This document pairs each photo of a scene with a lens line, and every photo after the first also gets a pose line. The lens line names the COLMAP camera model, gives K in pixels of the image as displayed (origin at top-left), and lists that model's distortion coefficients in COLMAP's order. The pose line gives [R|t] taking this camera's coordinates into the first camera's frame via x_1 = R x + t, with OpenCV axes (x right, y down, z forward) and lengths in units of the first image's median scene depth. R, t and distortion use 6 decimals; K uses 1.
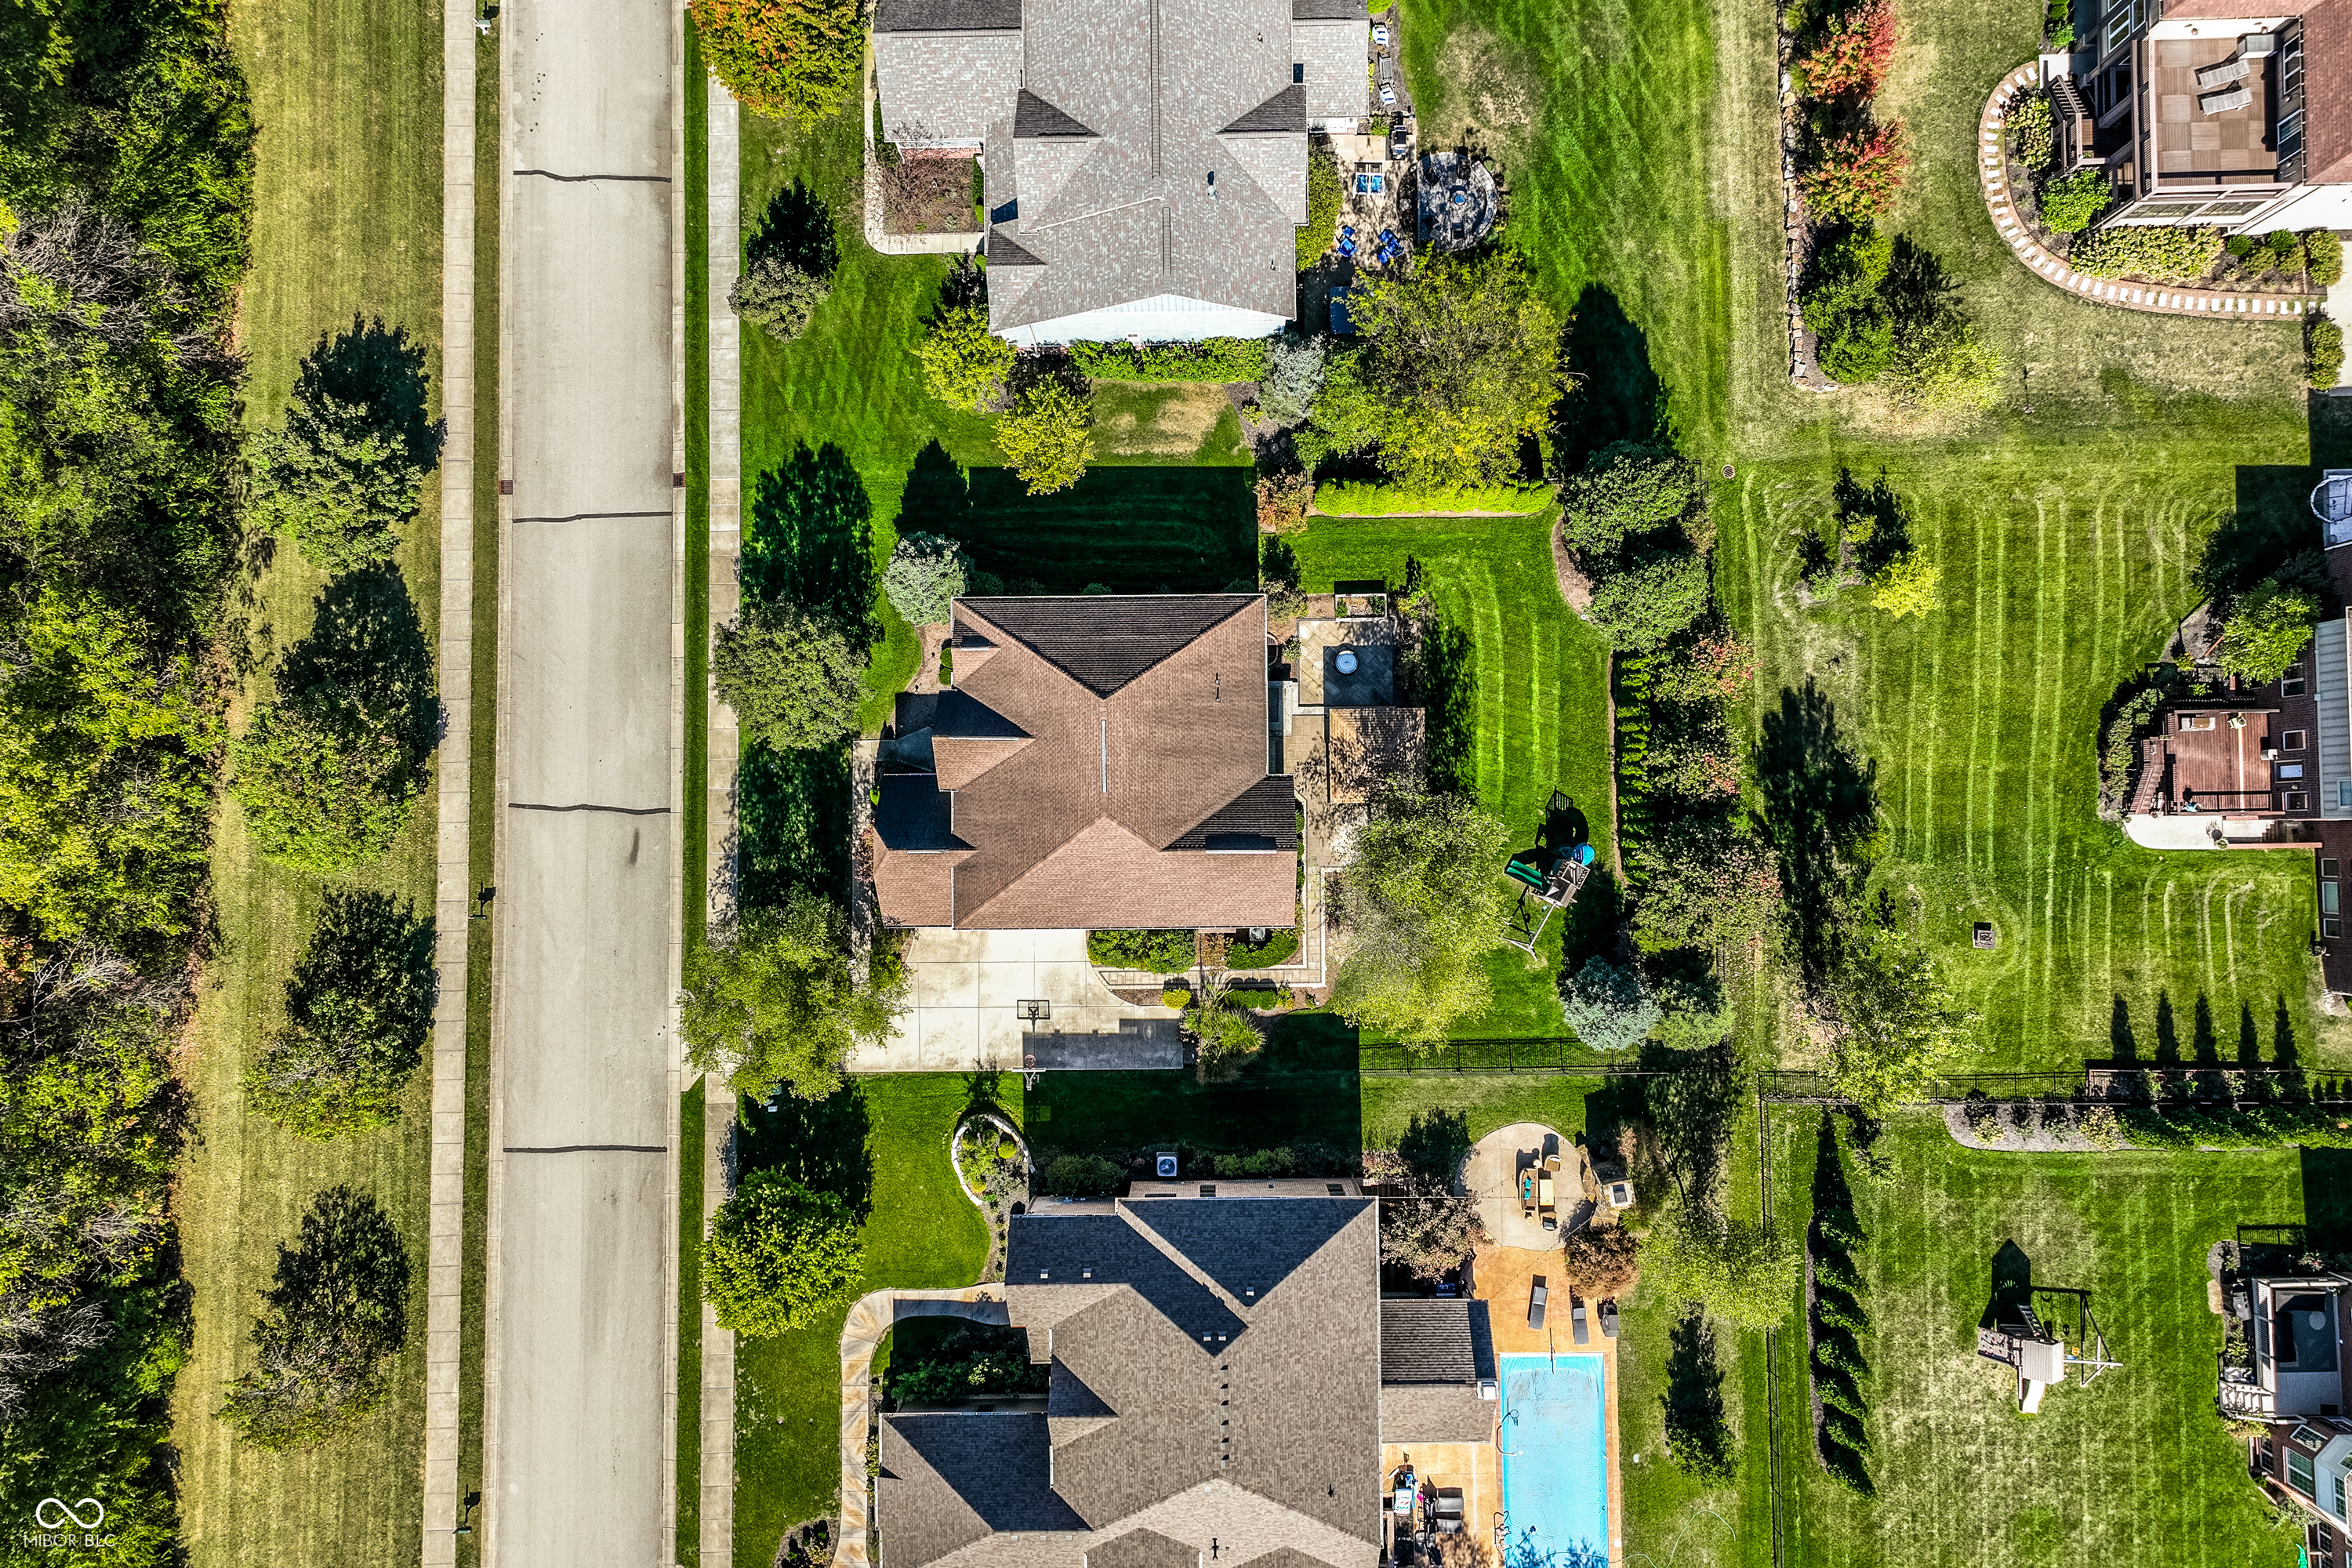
lens RADIAL K [[1709.2, 0, 1176.0], [0, 1709.2, 784.0], [0, 0, 1]] dist [0.001324, 0.002320]
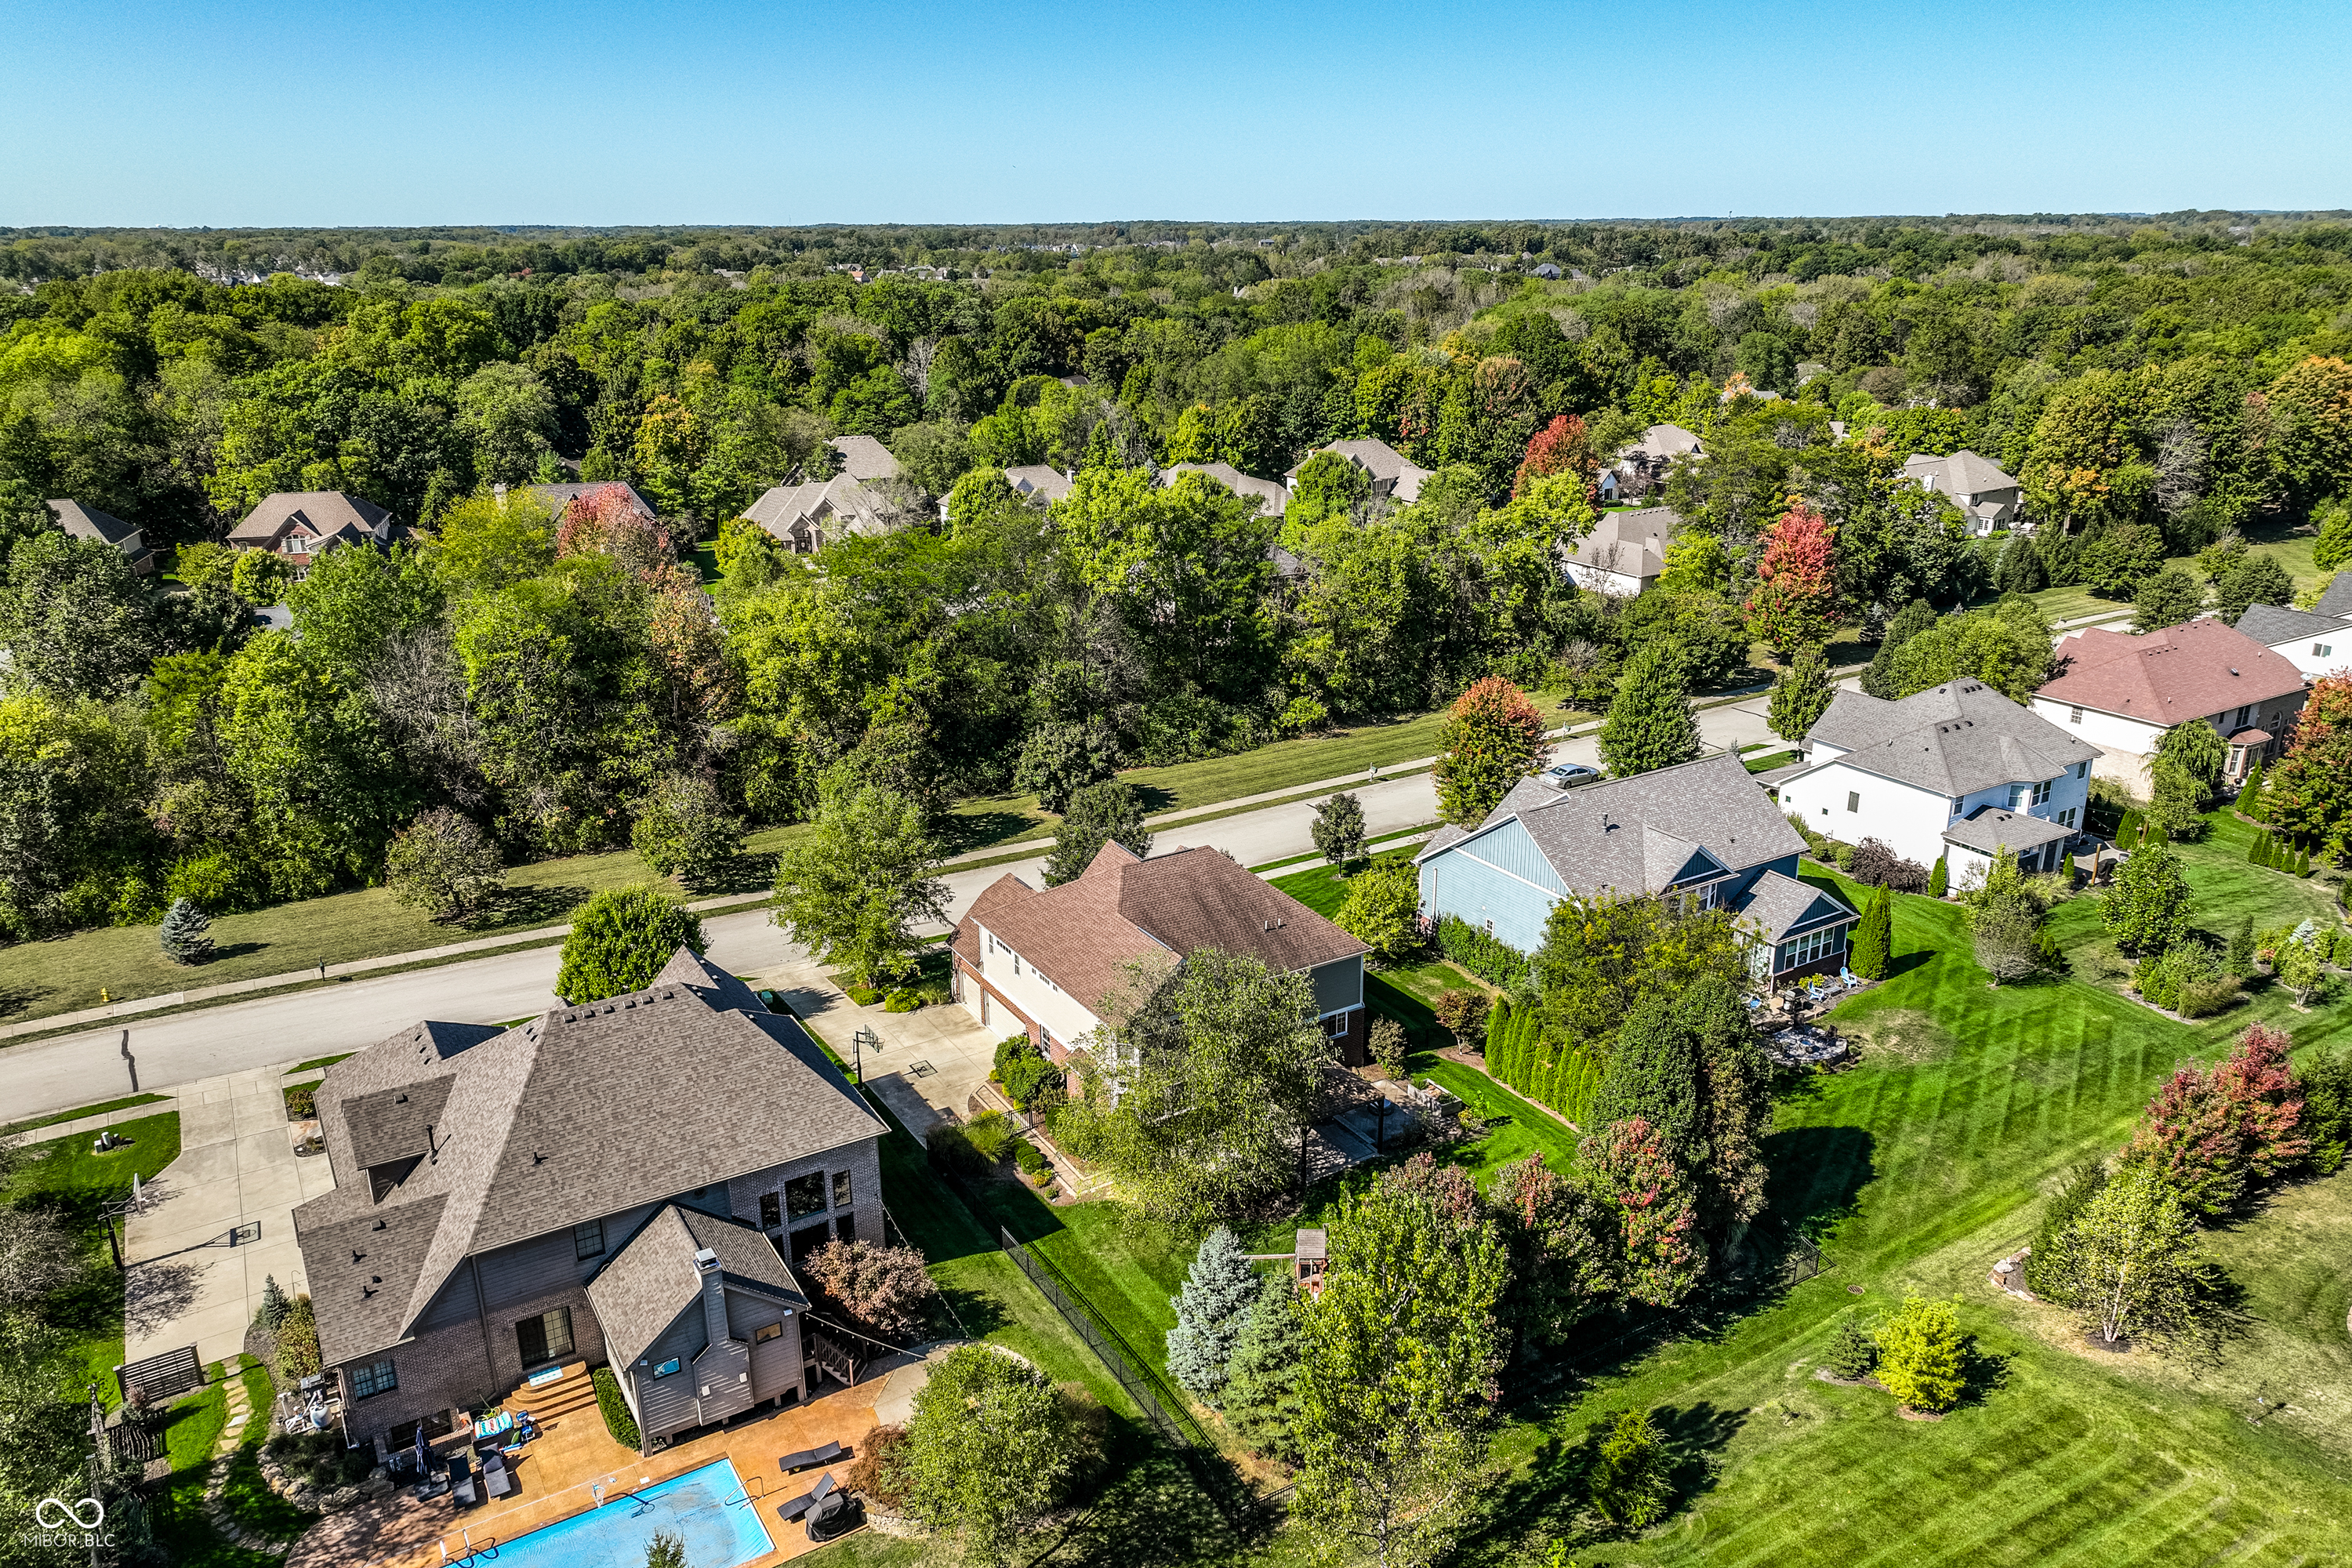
lens RADIAL K [[1709.2, 0, 1176.0], [0, 1709.2, 784.0], [0, 0, 1]] dist [0.001324, 0.002320]
pose [[0.510529, 0.267822, -0.817088, 0.791593], [-0.859556, 0.184275, -0.476662, 0.461795], [0.022908, 0.945682, 0.324285, 0.508728]]
